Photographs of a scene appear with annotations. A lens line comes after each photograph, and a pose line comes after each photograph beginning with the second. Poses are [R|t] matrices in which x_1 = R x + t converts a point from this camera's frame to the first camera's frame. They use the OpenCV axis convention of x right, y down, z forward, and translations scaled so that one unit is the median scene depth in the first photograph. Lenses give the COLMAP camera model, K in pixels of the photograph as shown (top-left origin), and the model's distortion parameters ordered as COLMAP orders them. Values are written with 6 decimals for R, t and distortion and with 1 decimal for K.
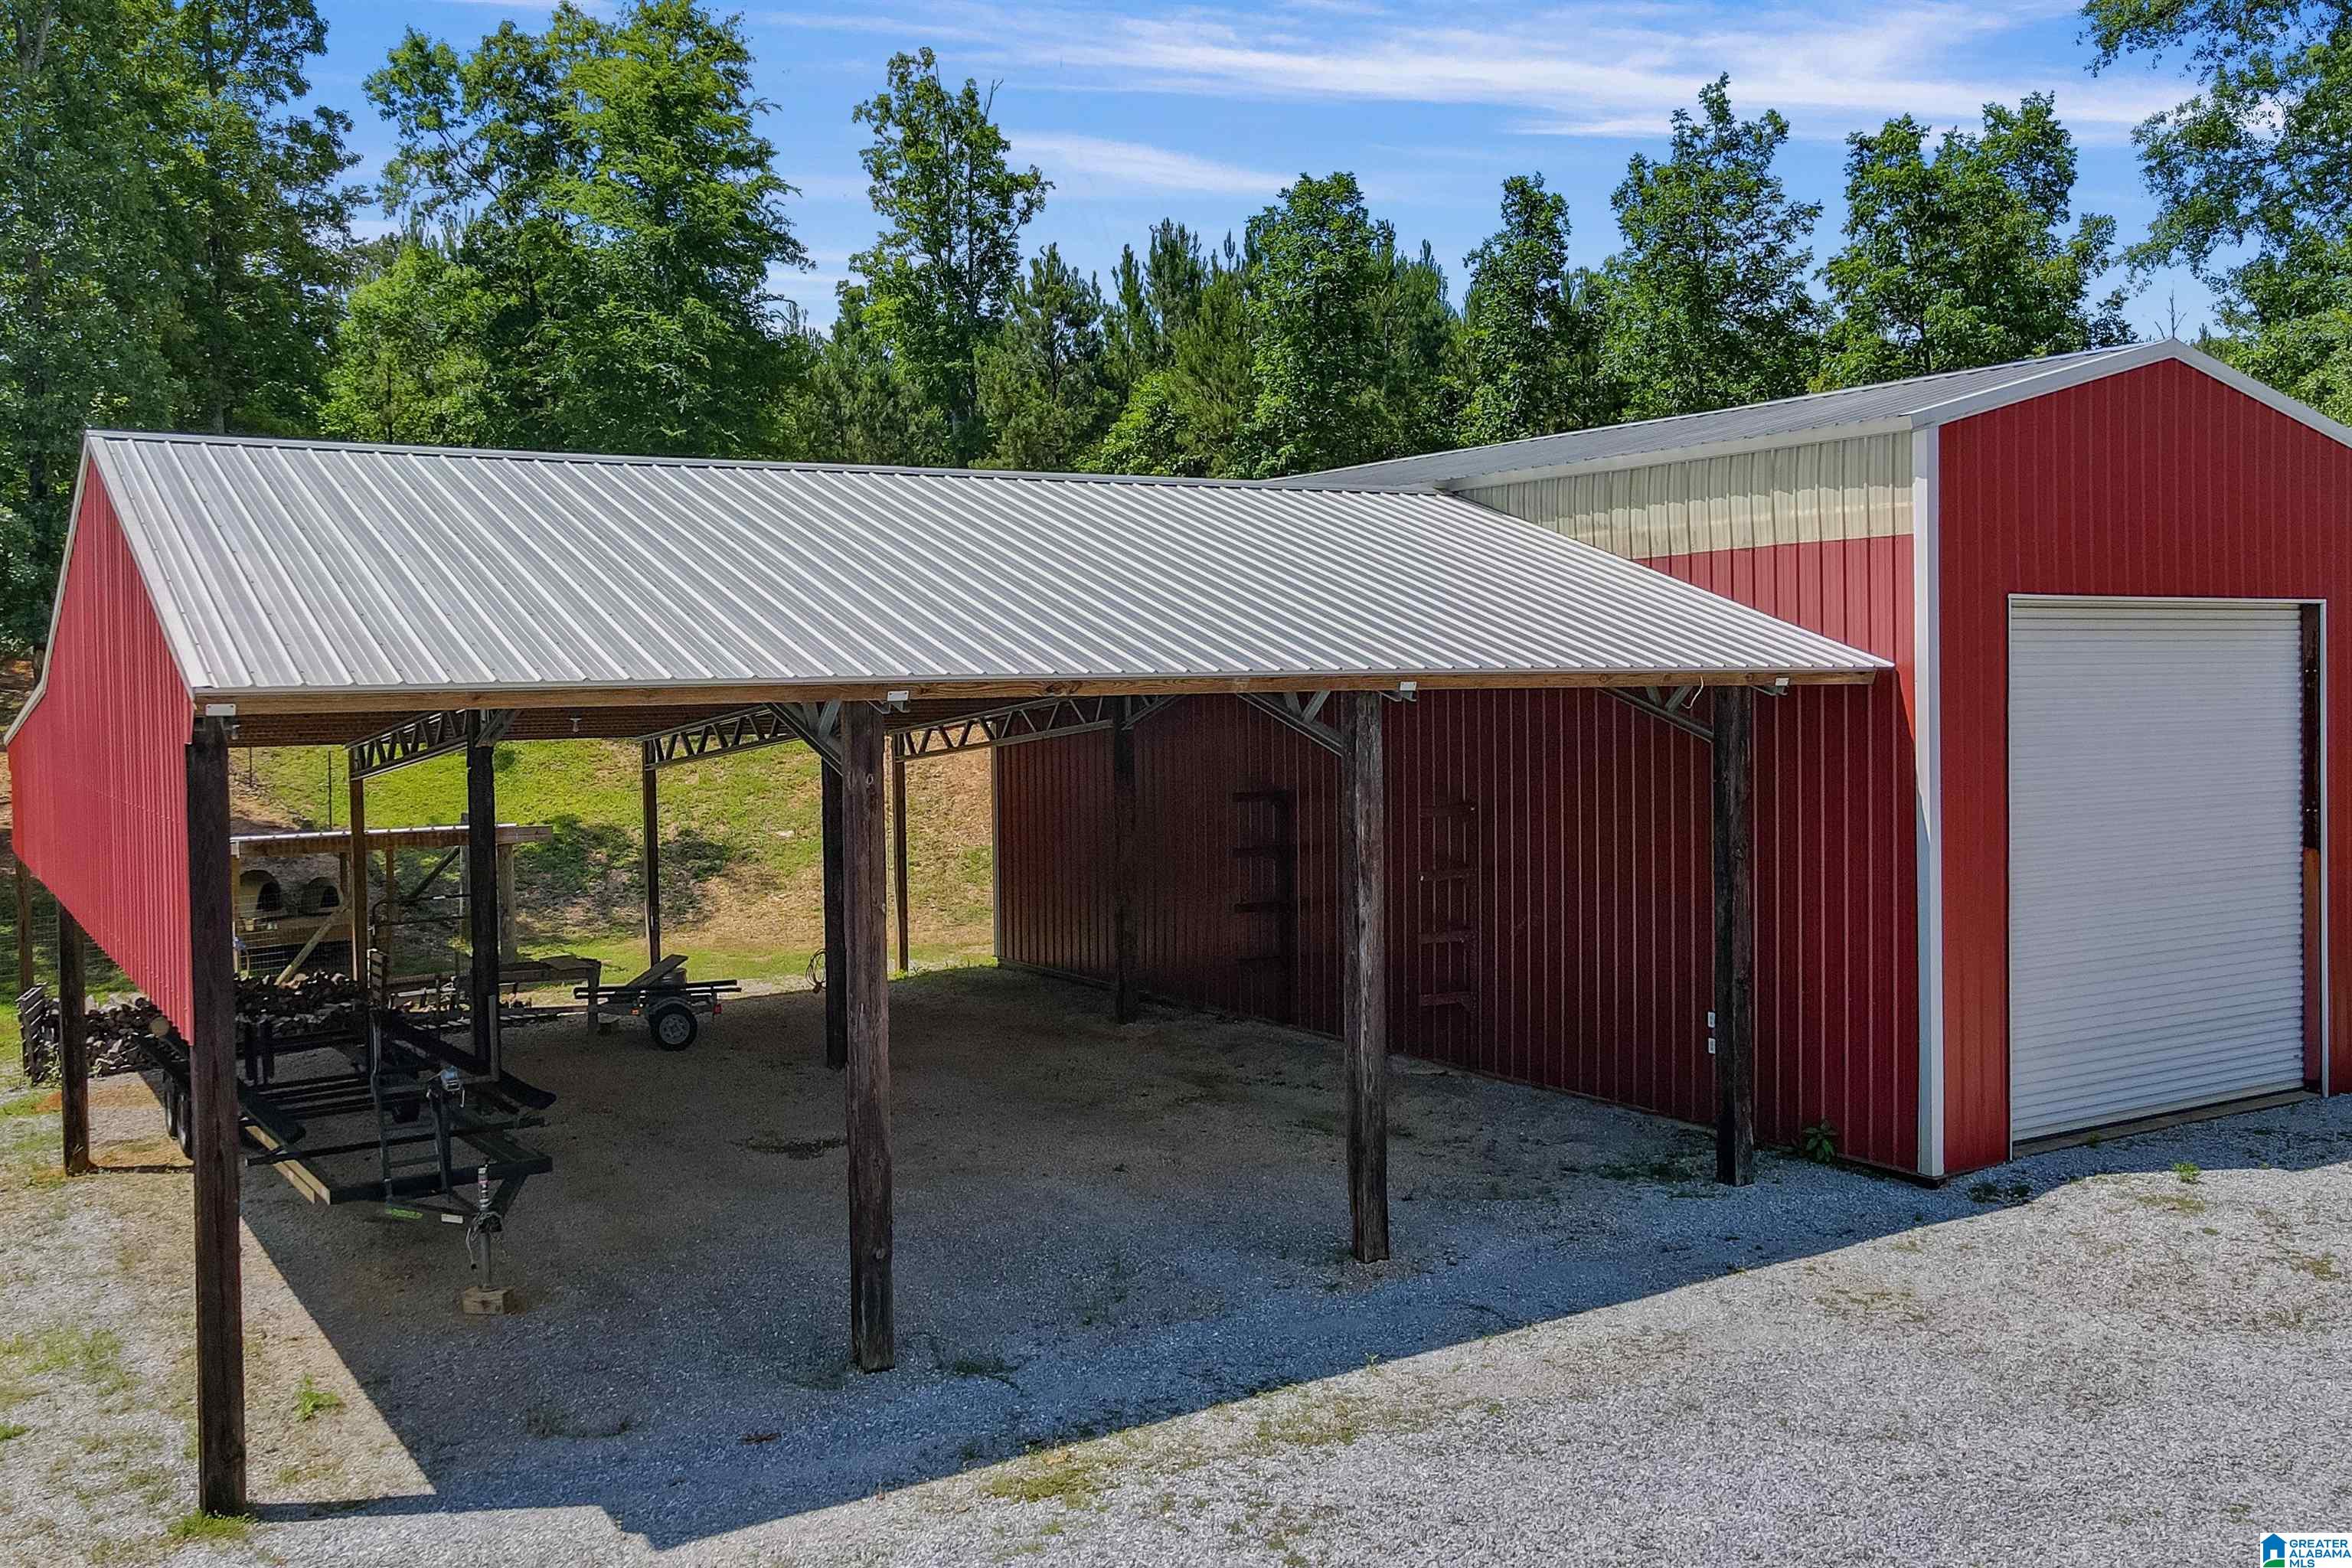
lens RADIAL K [[1982.2, 0, 1089.6], [0, 1982.2, 881.0], [0, 0, 1]] dist [0.003687, 0.012735]
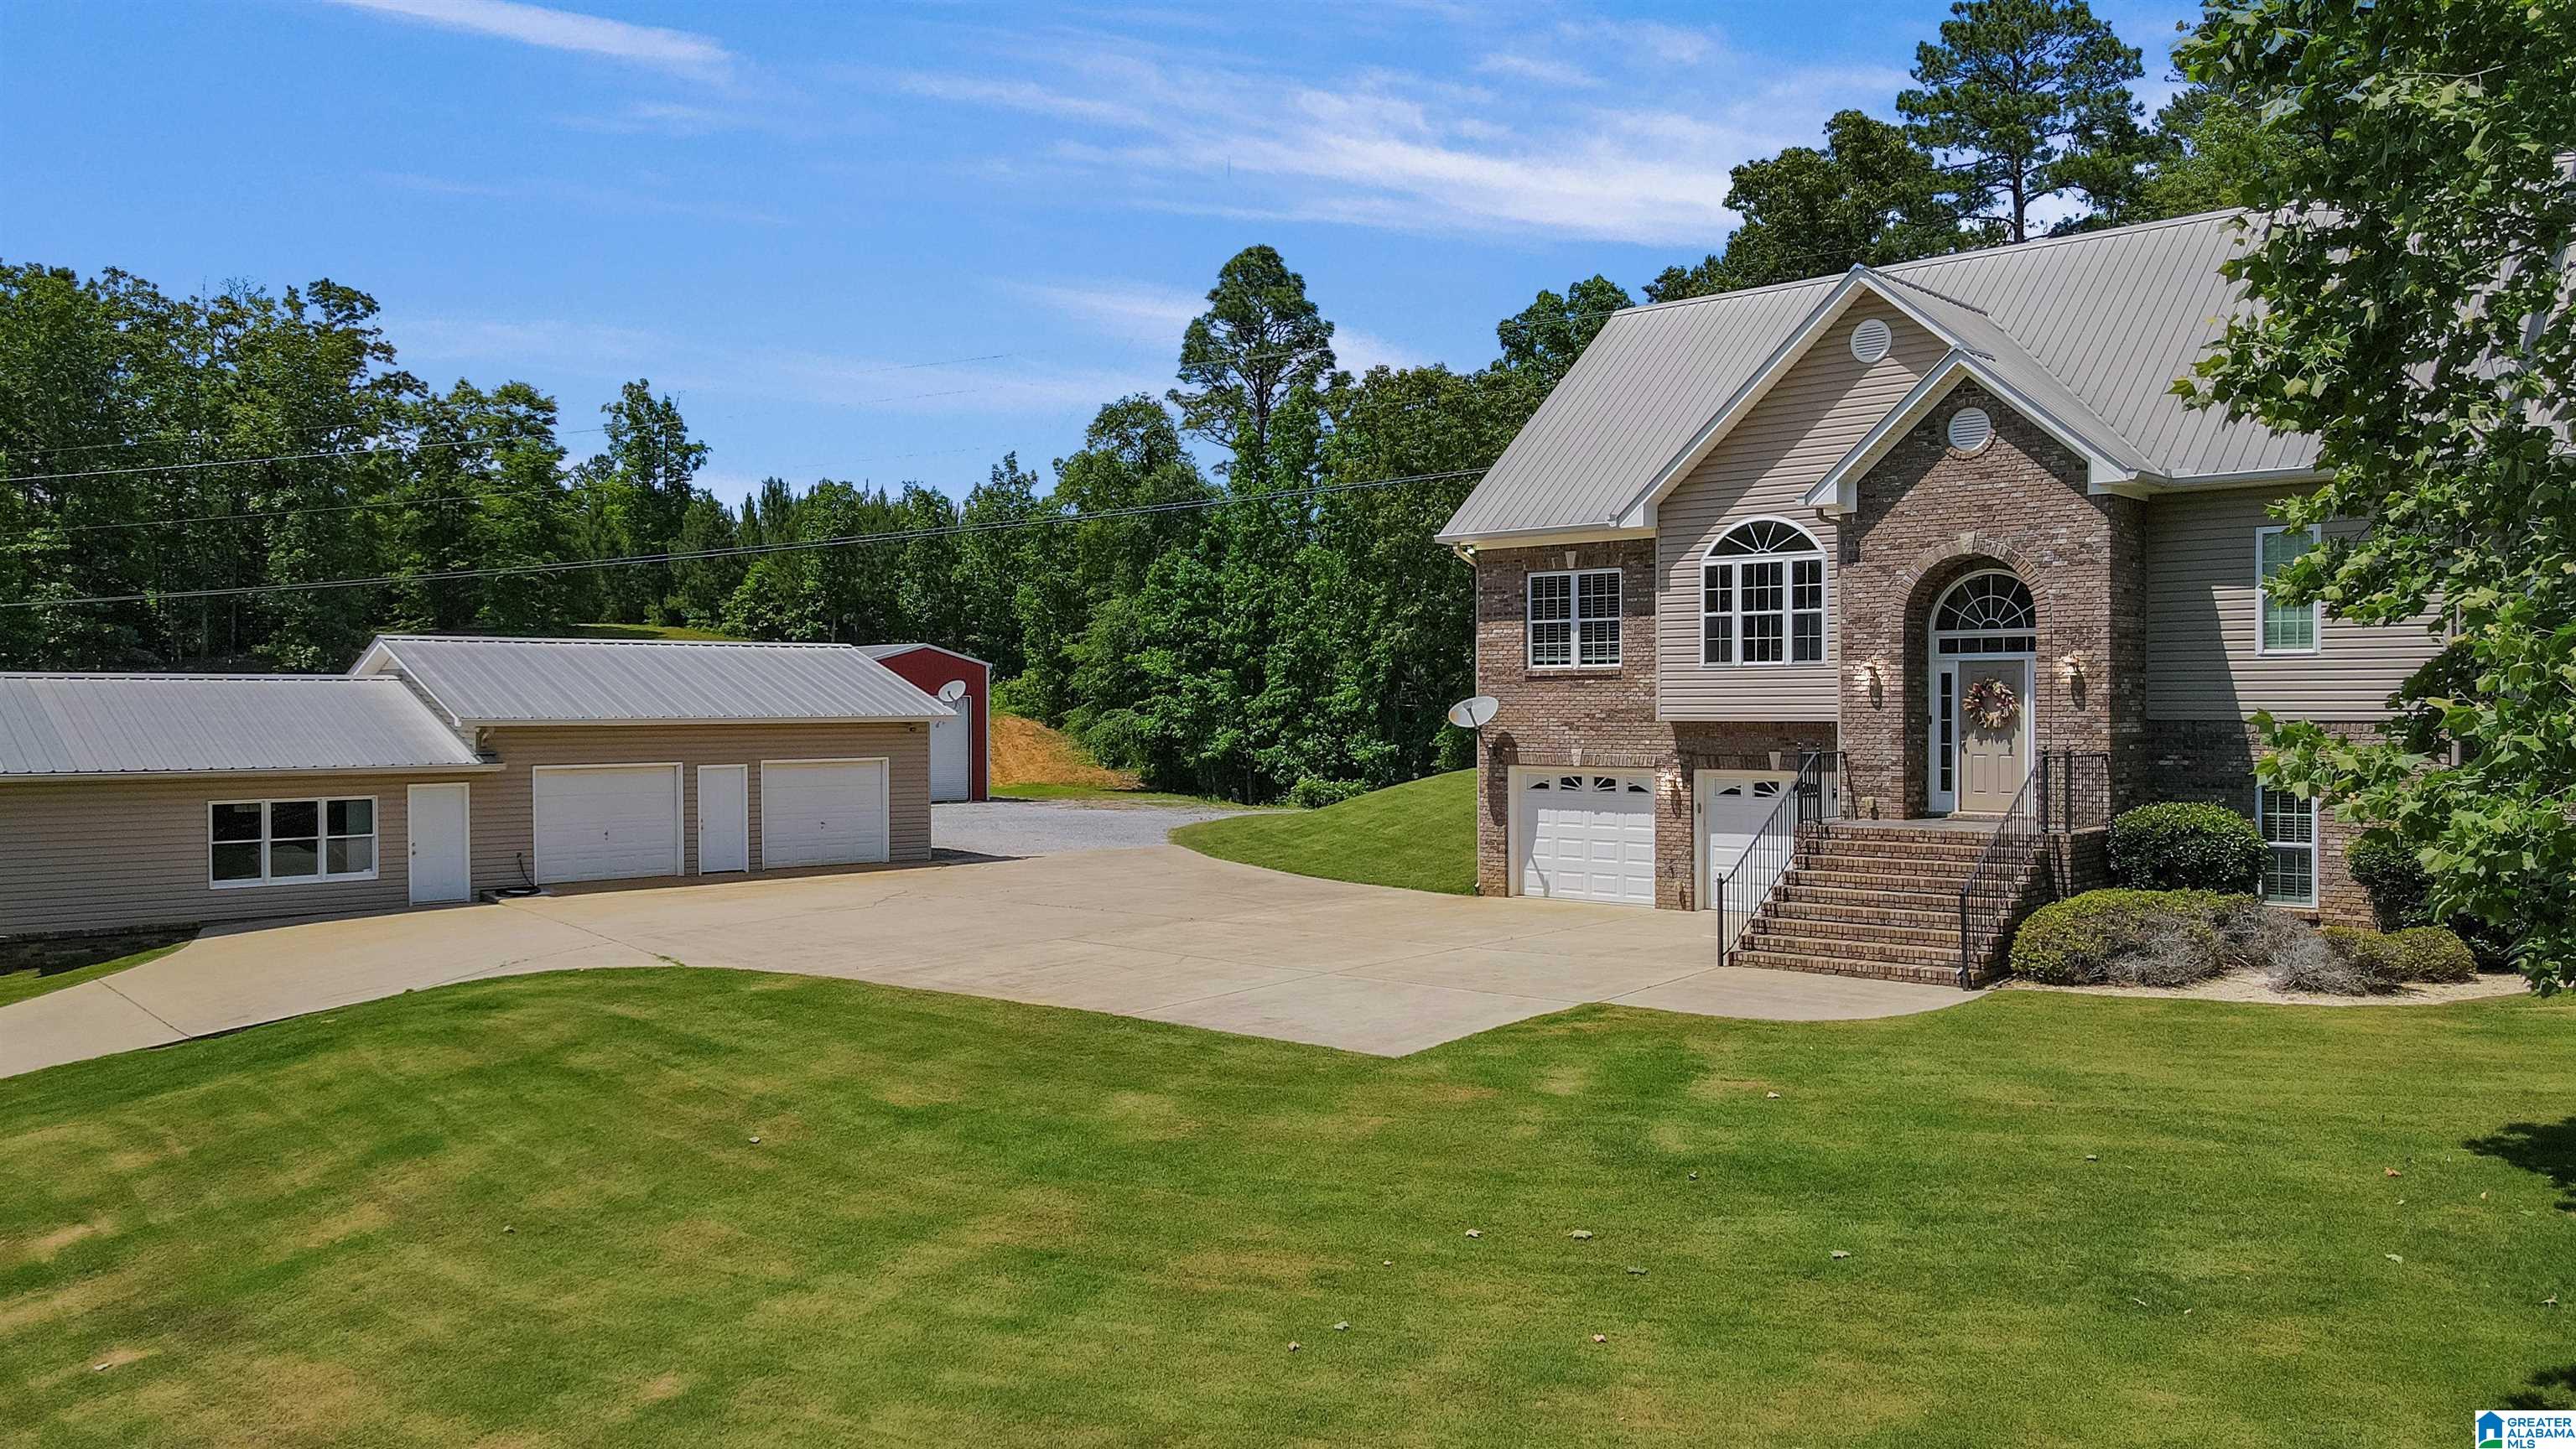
lens RADIAL K [[1921.1, 0, 1288.0], [0, 1921.1, 724.5], [0, 0, 1]] dist [-0.019819, 0.001242]
pose [[0.968421, 0.009122, 0.249155, 0.083123], [0.015748, 0.995097, -0.097639, 0.128840], [-0.248824, 0.098480, 0.963529, -1.197517]]
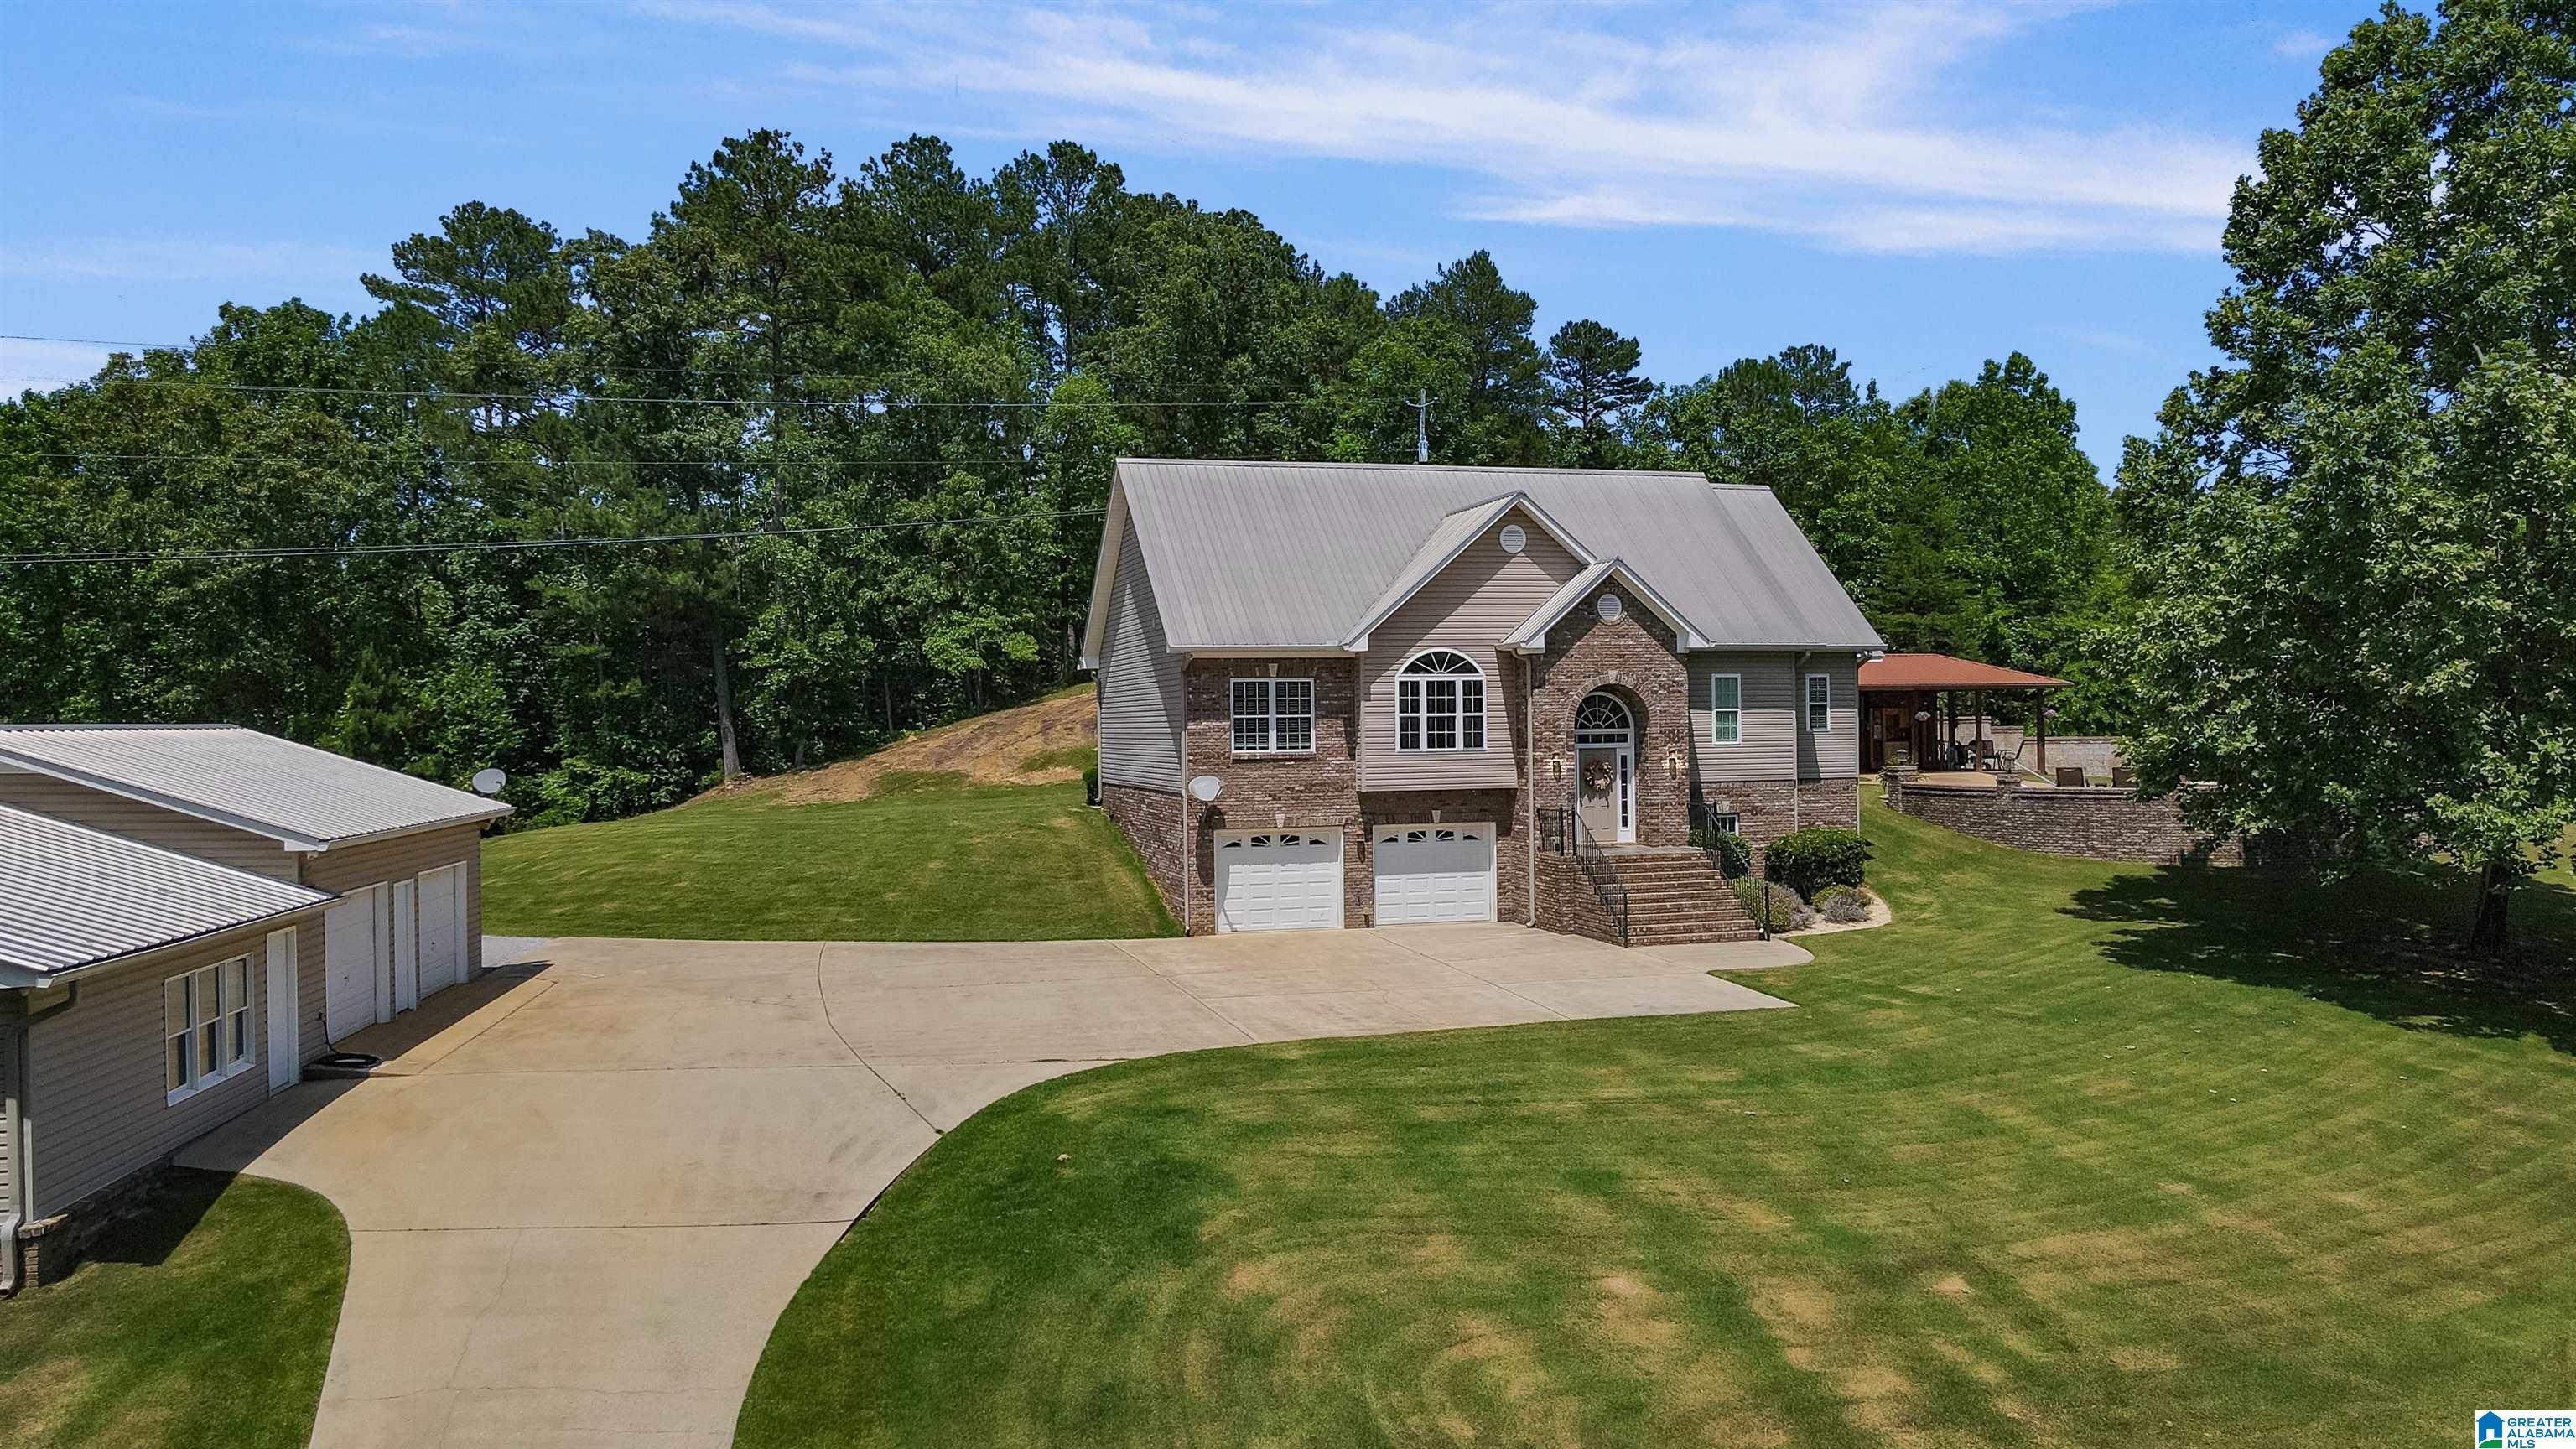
lens RADIAL K [[1891.3, 0, 1282.1], [0, 1891.3, 718.4], [0, 0, 1]] dist [0.001251, 0.005451]
pose [[0.310425, 0.013521, 0.950502, -0.407395], [0.109590, 0.992723, -0.049913, 0.079906], [-0.944260, 0.119660, 0.306684, -0.889409]]
